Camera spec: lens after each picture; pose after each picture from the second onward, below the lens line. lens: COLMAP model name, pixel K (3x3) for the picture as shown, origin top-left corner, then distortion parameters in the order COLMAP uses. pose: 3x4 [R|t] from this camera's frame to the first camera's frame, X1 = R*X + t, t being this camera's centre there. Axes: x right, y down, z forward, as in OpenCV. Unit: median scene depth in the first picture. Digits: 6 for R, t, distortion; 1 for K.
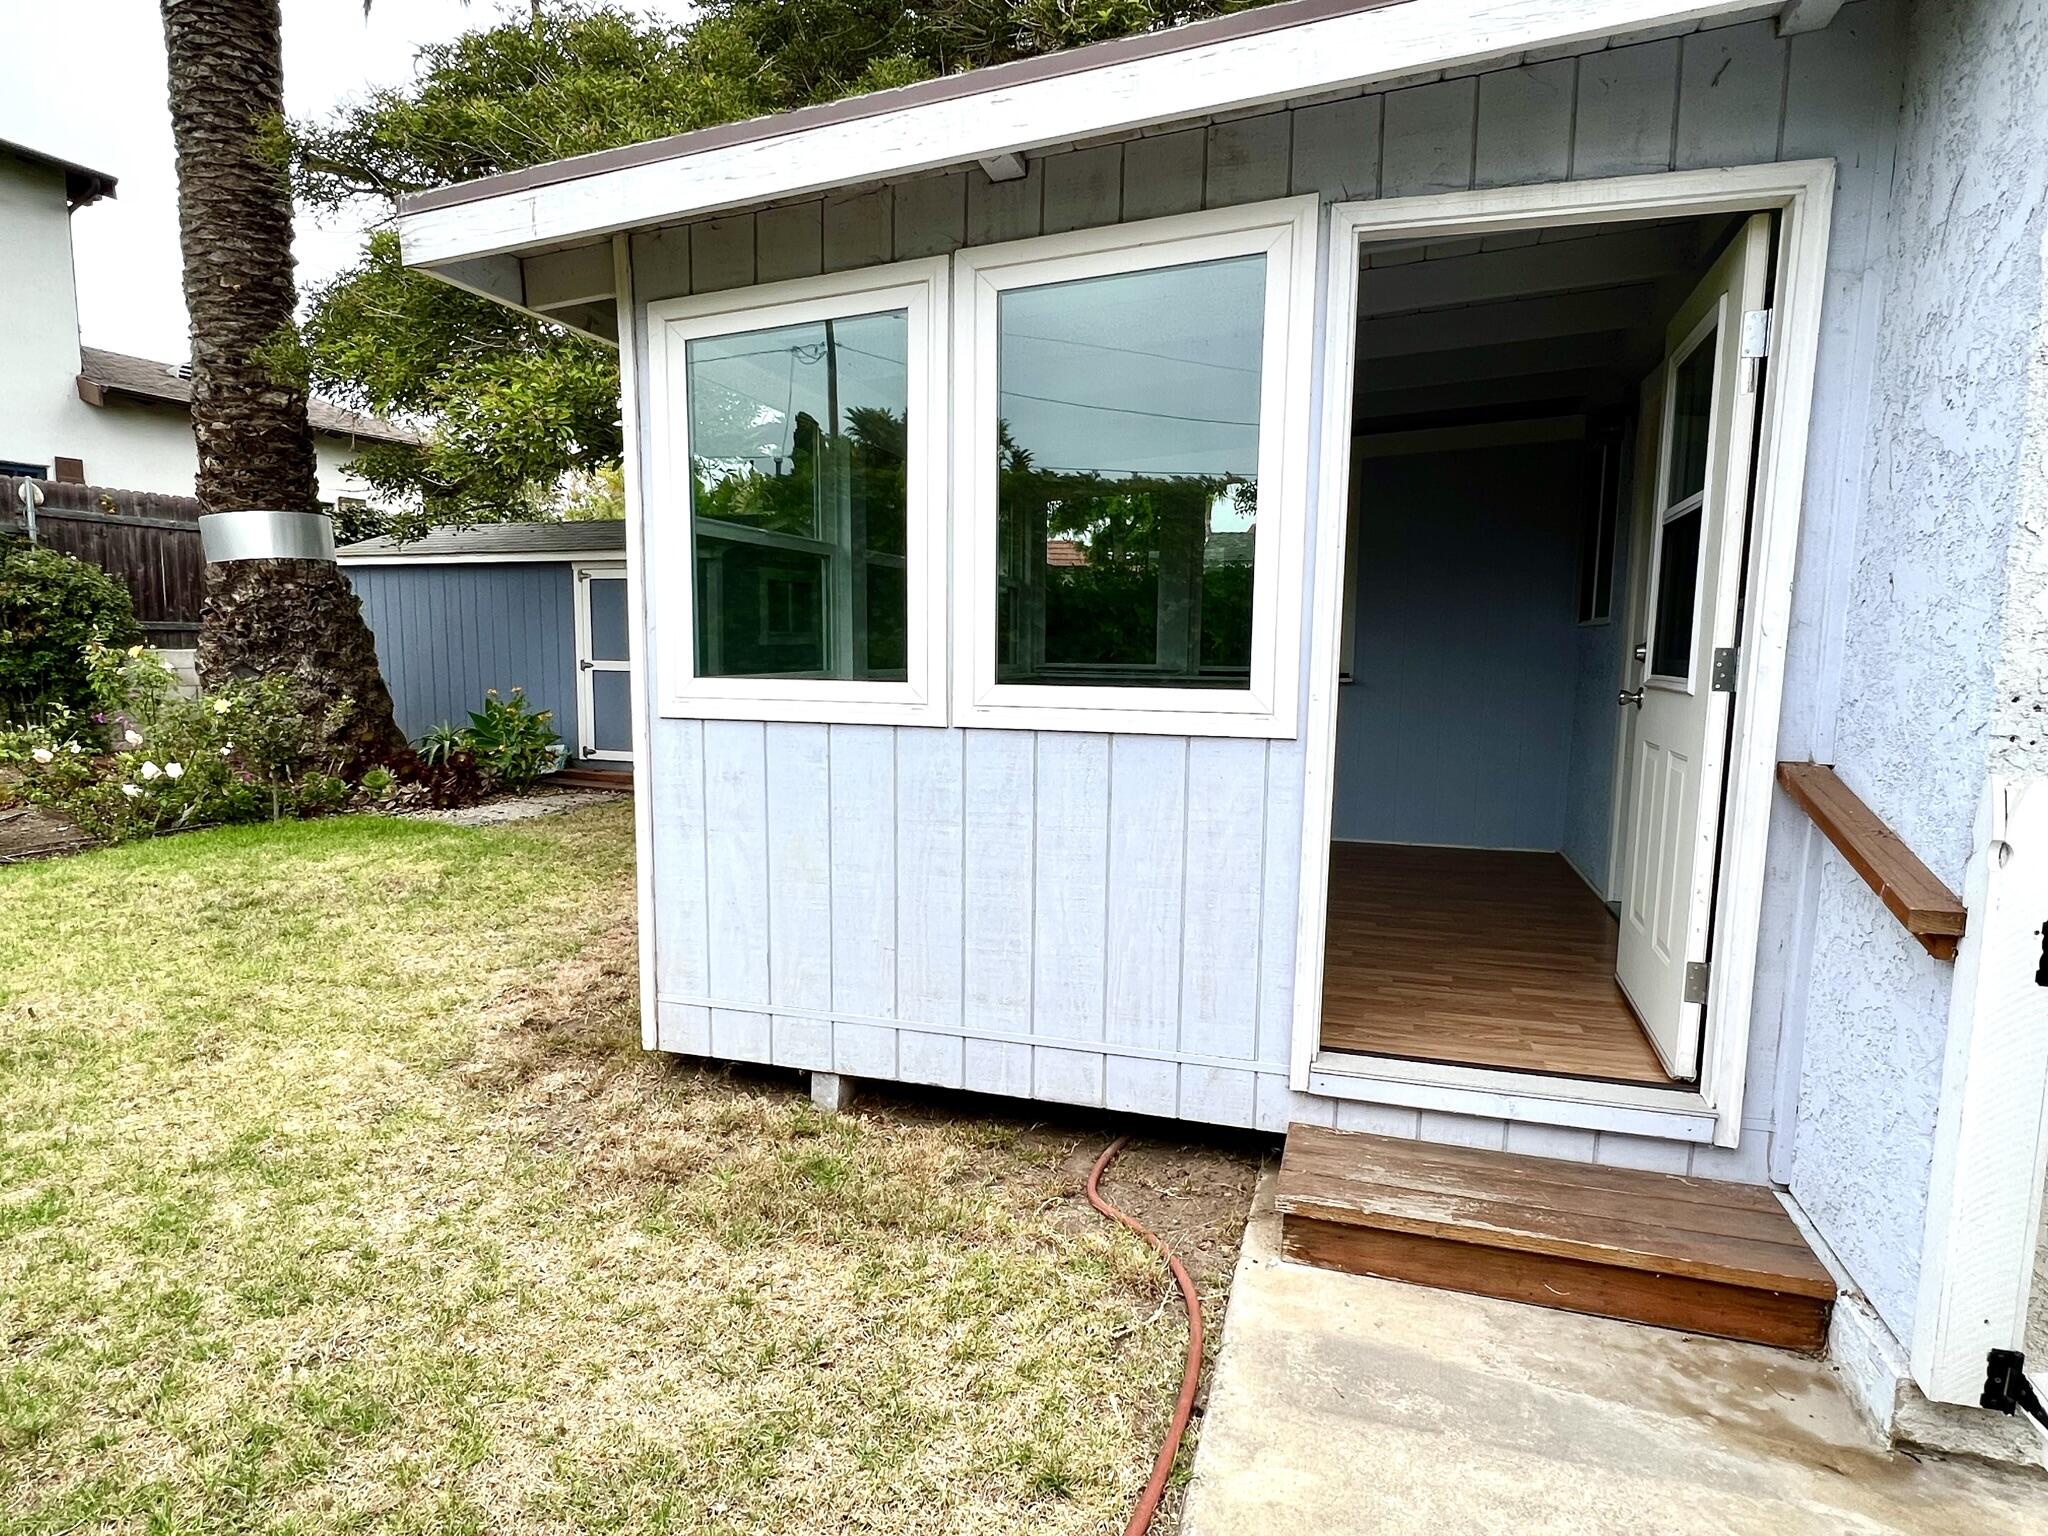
lens RADIAL K [[1123.9, 0, 1024.0], [0, 1123.9, 768.0], [0, 0, 1]] dist [0.000437, 0.000846]
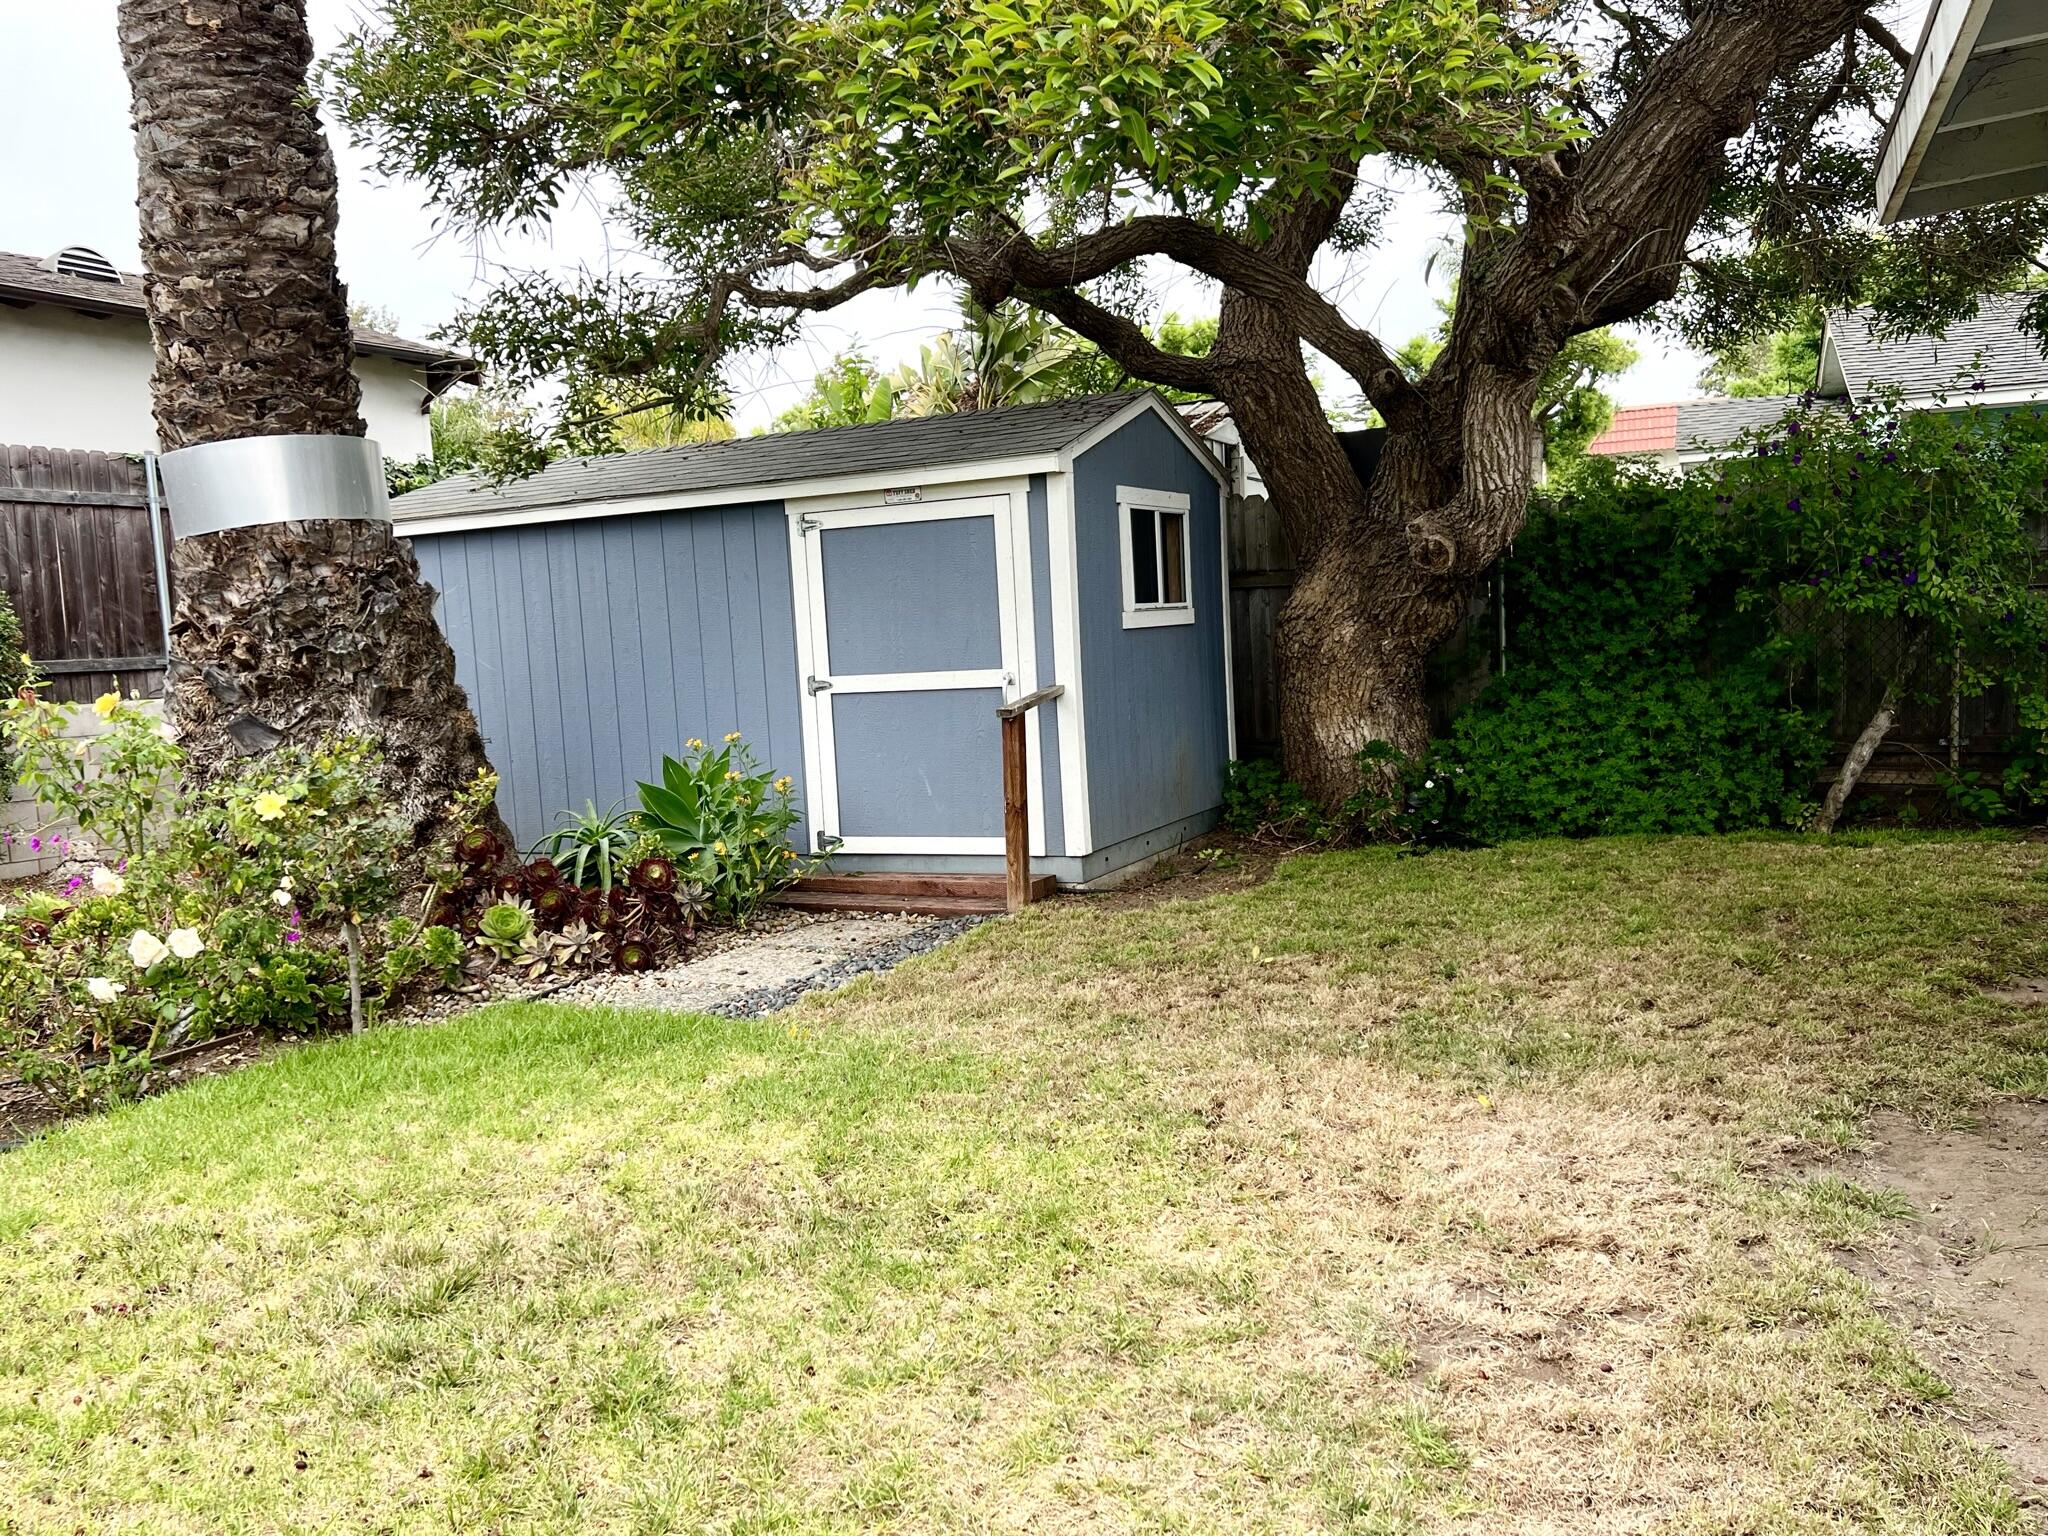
lens RADIAL K [[1609.3, 0, 1024.8], [0, 1609.3, 756.9], [0, 0, 1]] dist [0.058113, -0.053282]
pose [[0.994314, -0.059052, -0.088610, -0.257263], [0.056082, 0.997790, -0.035644, -0.025985], [0.090519, 0.030472, 0.995428, 0.257695]]
